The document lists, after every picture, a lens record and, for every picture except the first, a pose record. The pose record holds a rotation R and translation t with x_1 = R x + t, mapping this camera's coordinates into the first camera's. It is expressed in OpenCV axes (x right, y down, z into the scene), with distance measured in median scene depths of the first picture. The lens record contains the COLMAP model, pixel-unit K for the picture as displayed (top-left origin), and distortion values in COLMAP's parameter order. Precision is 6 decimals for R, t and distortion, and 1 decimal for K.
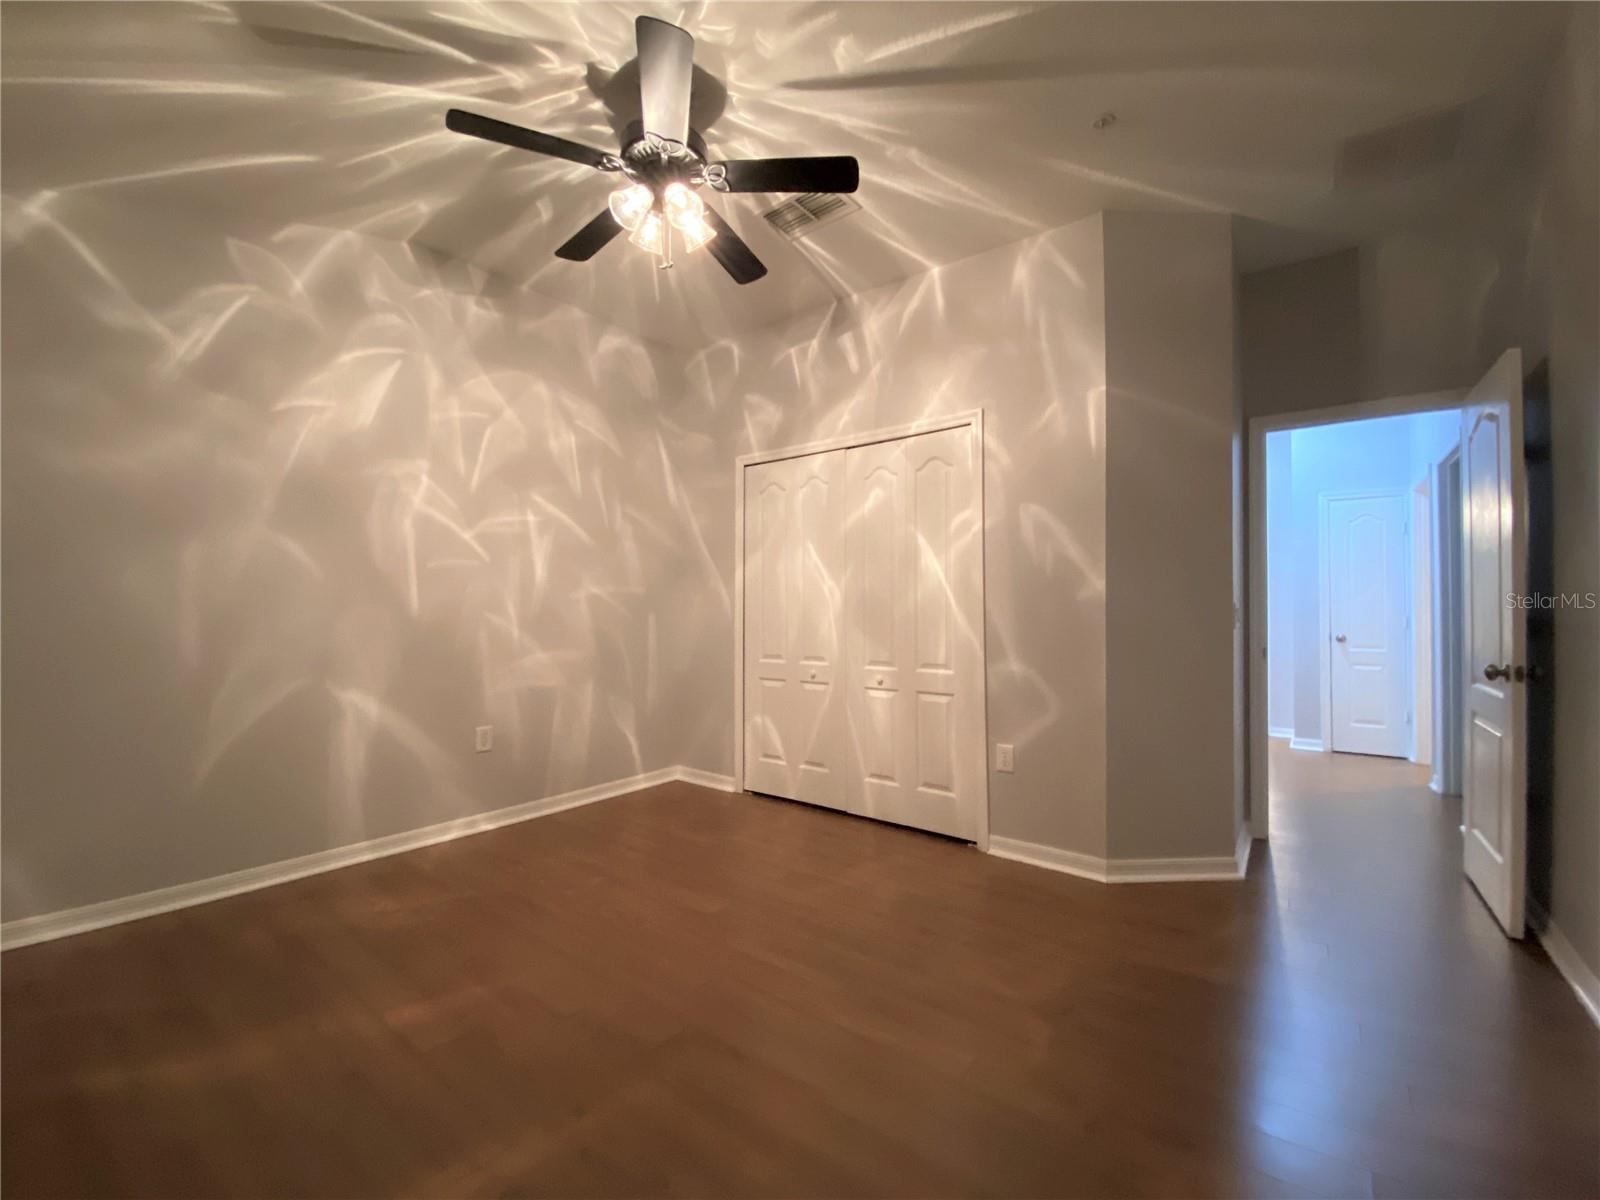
lens RADIAL K [[685.3, 0, 792.5], [0, 685.3, 600.7], [0, 0, 1]] dist [0.036797, -0.030547]
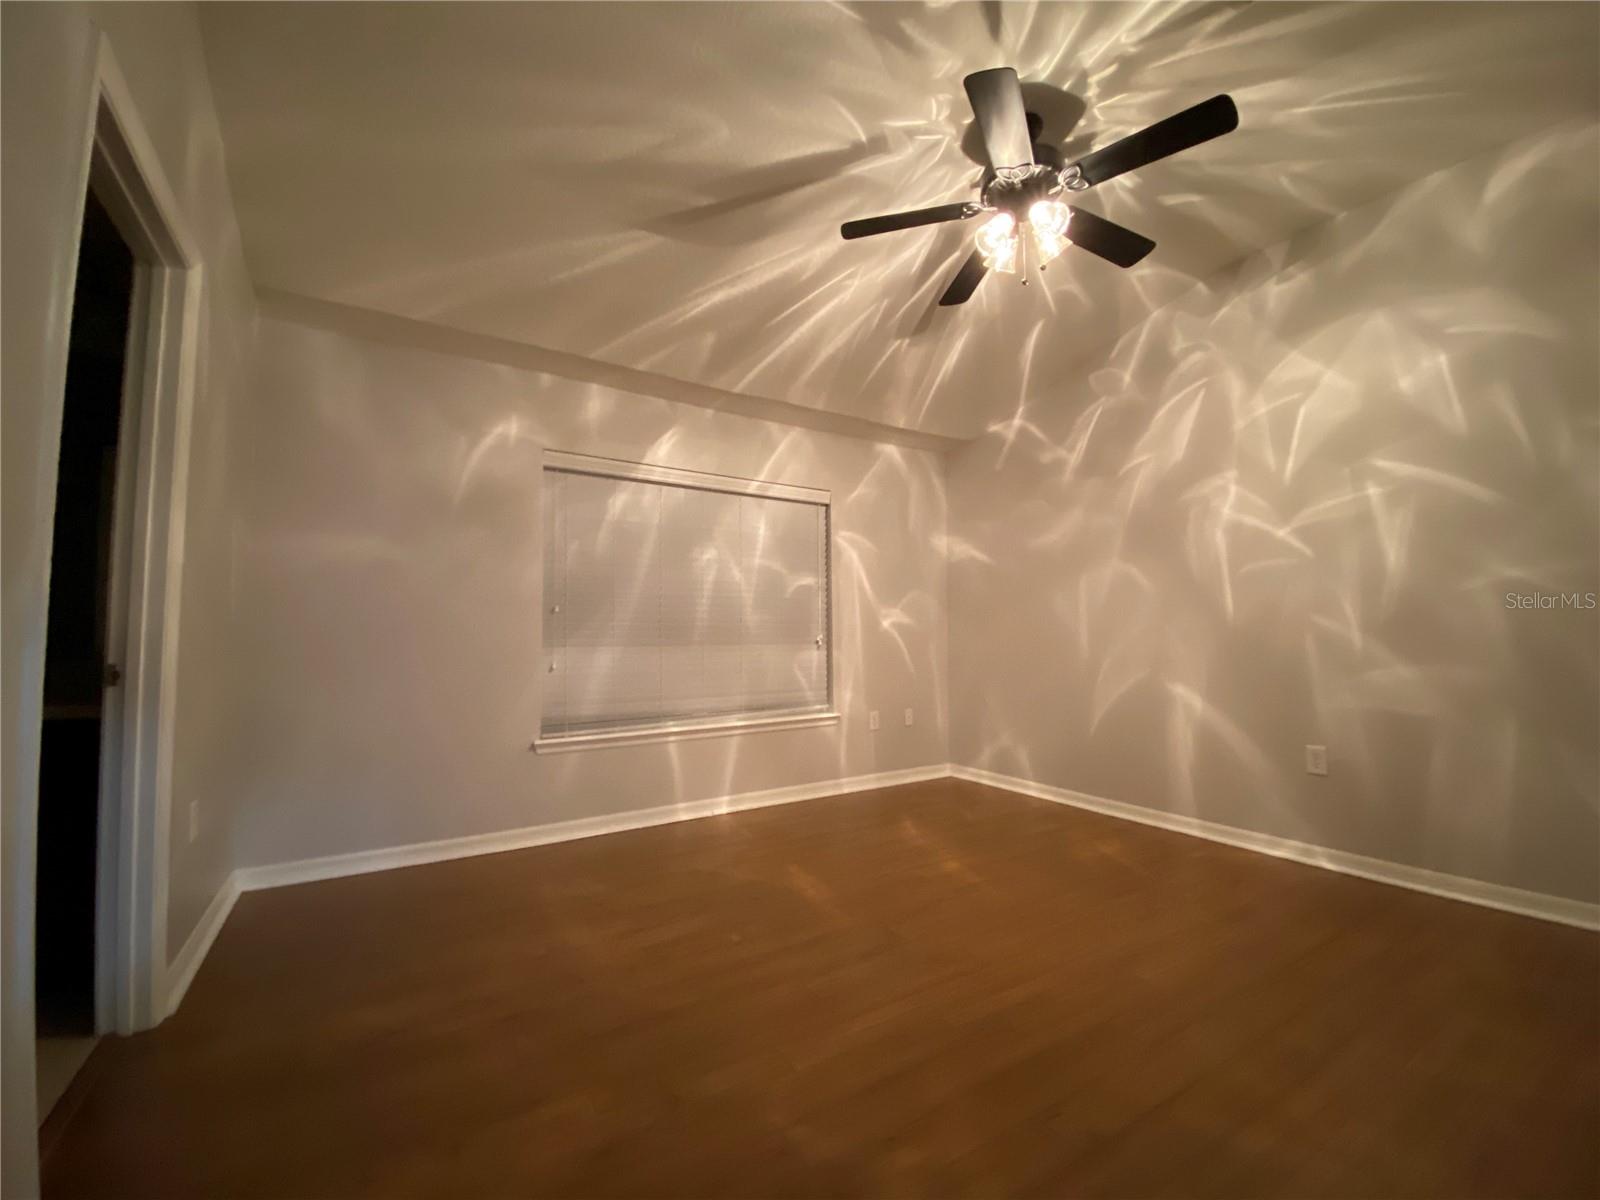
lens RADIAL K [[685.3, 0, 792.5], [0, 685.3, 600.7], [0, 0, 1]] dist [0.036797, -0.030547]
pose [[-0.385826, -0.053297, -0.921031, 0.650430], [0.018846, 0.997666, -0.065626, 0.046492], [0.922379, -0.042678, -0.383921, 0.766457]]
